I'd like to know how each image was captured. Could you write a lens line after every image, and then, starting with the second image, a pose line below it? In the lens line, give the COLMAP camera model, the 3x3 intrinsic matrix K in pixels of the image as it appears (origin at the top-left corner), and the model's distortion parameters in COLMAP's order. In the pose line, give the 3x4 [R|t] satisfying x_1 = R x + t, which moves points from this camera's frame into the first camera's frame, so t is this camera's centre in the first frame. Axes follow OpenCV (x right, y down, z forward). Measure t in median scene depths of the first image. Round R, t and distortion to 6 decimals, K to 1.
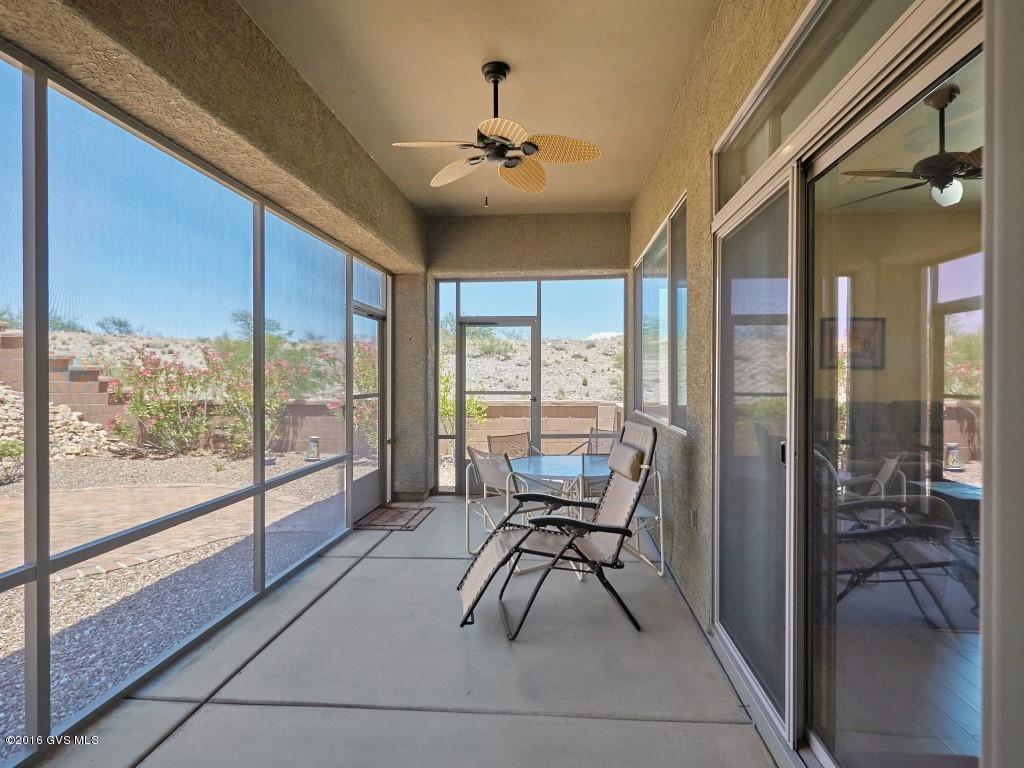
lens RADIAL K [[542.1, 0, 514.4], [0, 542.1, 382.7], [0, 0, 1]] dist [0.004009, 0.000139]
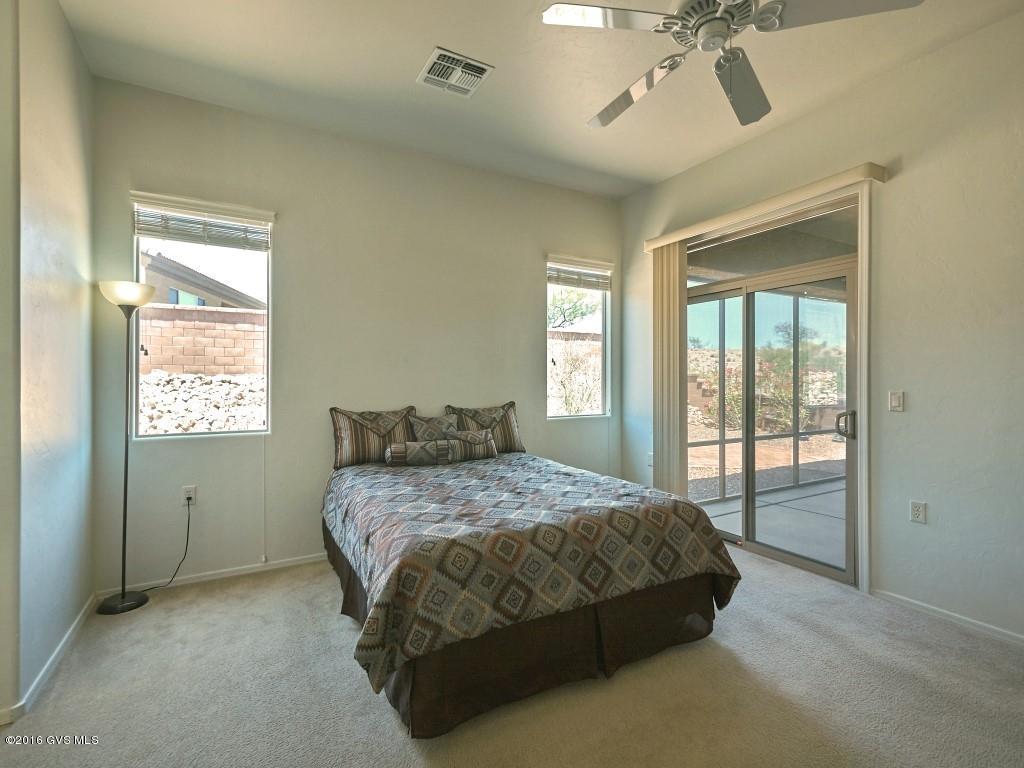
lens RADIAL K [[491.6, 0, 513.1], [0, 491.6, 380.7], [0, 0, 1]] dist [0.010335, -0.000635]
pose [[0.570483, 0.002542, -0.821305, 0.162225], [-0.007460, 0.999970, -0.002087, 0.000801], [0.821275, 0.007317, 0.570485, -0.339951]]
